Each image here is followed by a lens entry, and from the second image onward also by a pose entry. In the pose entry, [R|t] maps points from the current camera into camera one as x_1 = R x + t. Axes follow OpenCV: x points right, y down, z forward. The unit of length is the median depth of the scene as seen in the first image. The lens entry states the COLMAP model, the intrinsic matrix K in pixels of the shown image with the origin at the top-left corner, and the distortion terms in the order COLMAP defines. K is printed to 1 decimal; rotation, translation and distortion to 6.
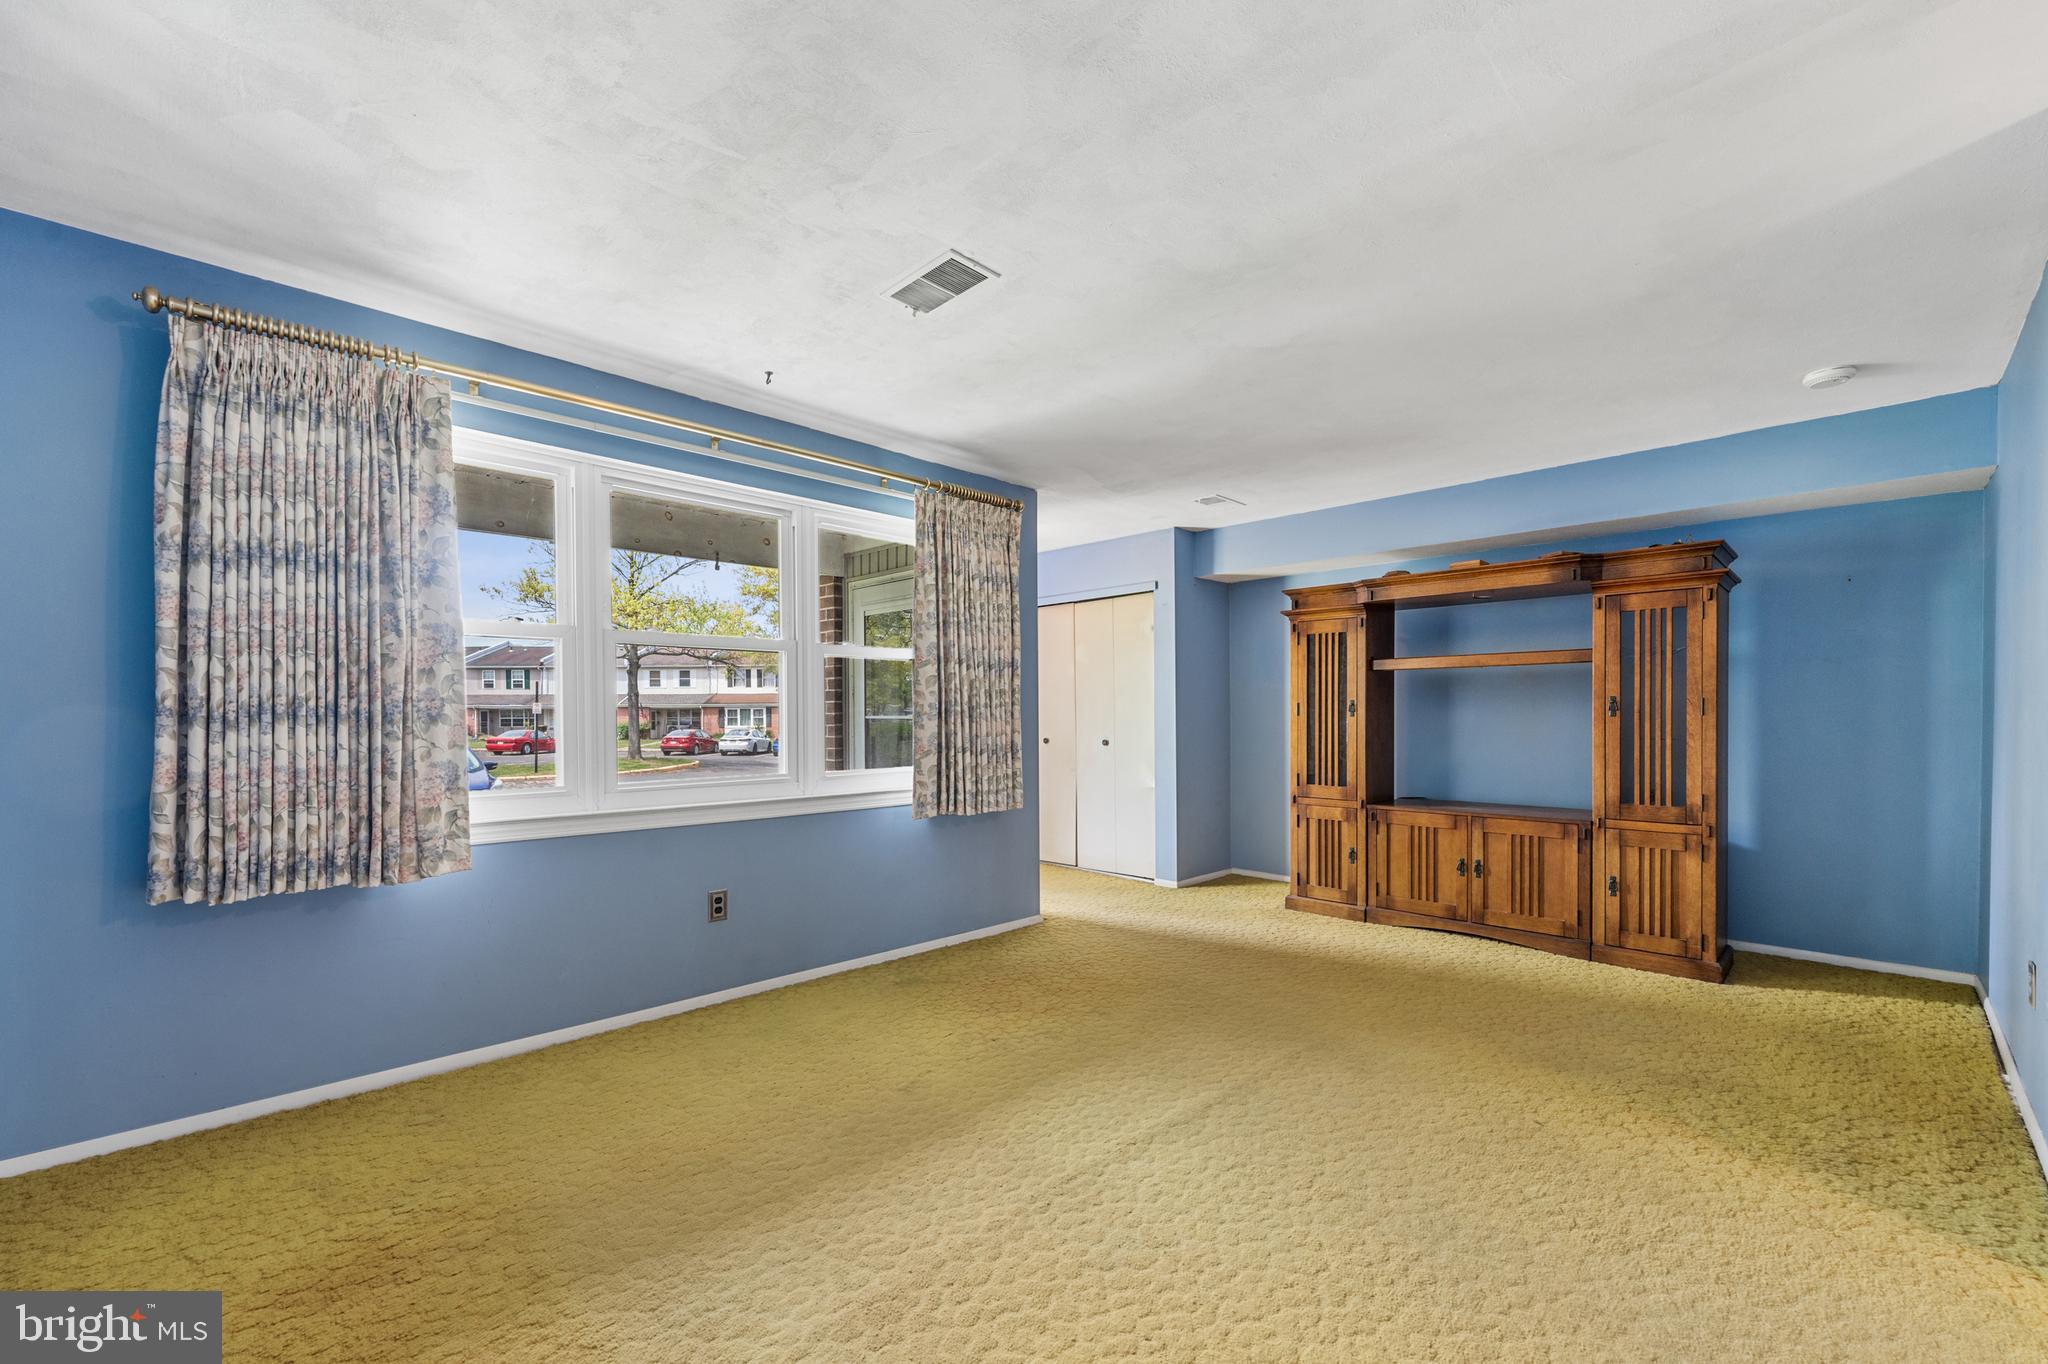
lens RADIAL K [[834.9, 0, 1017.9], [0, 834.9, 719.0], [0, 0, 1]] dist [0.000305, -0.000367]
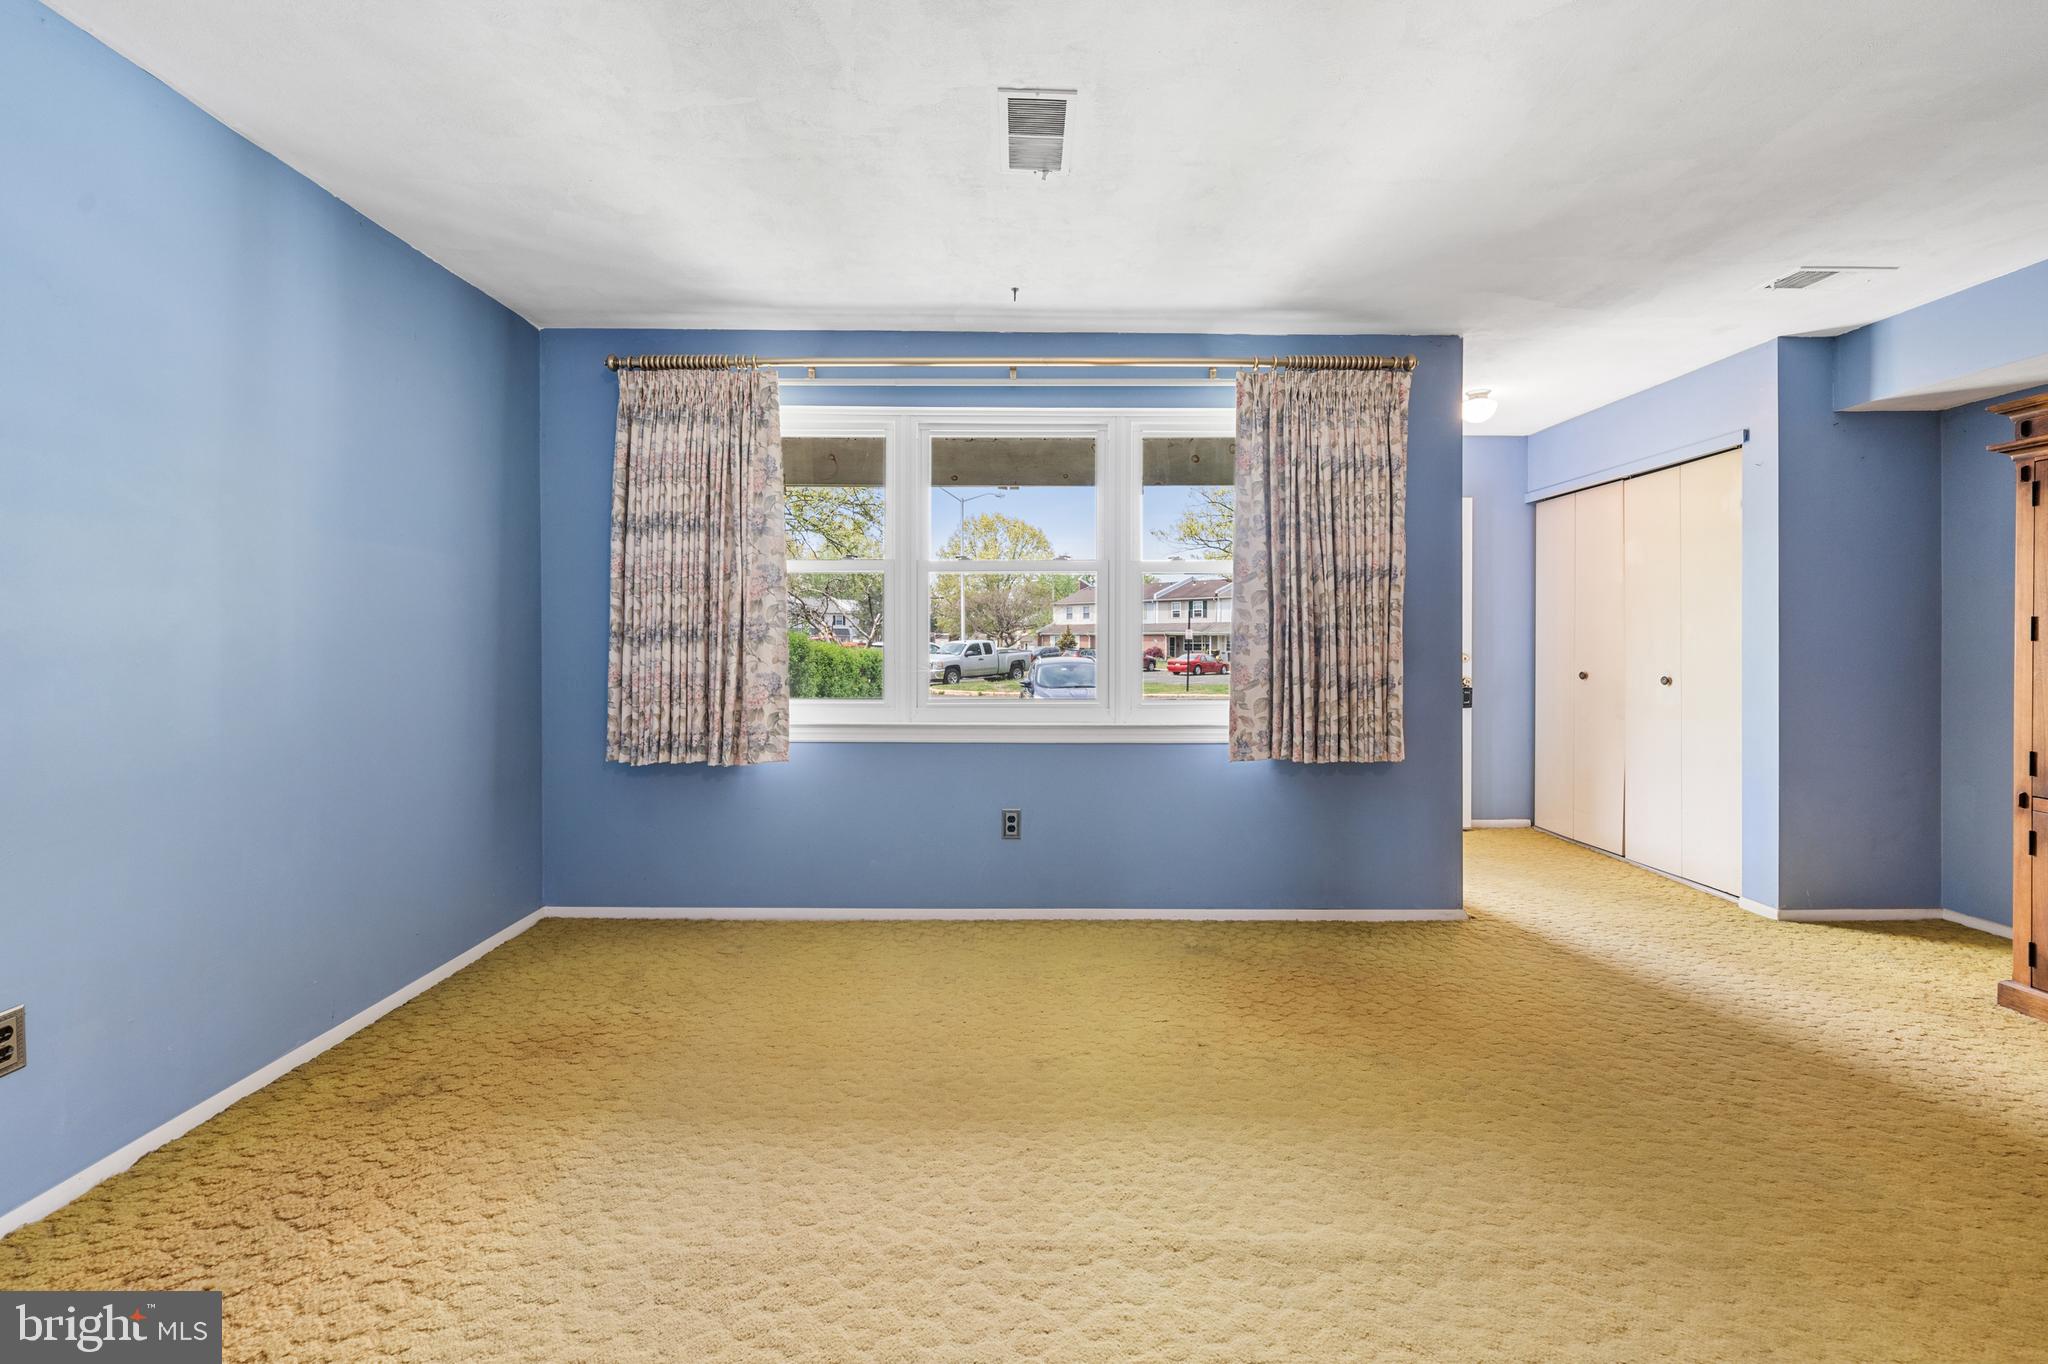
lens RADIAL K [[833.0, 0, 1022.1], [0, 833.0, 640.7], [0, 0, 1]] dist [-0.001883, -0.000360]
pose [[0.719121, 0.002795, -0.694879, 0.418498], [-0.006596, 0.999974, -0.002804, 0.002419], [0.694854, 0.006600, 0.719121, 0.324123]]
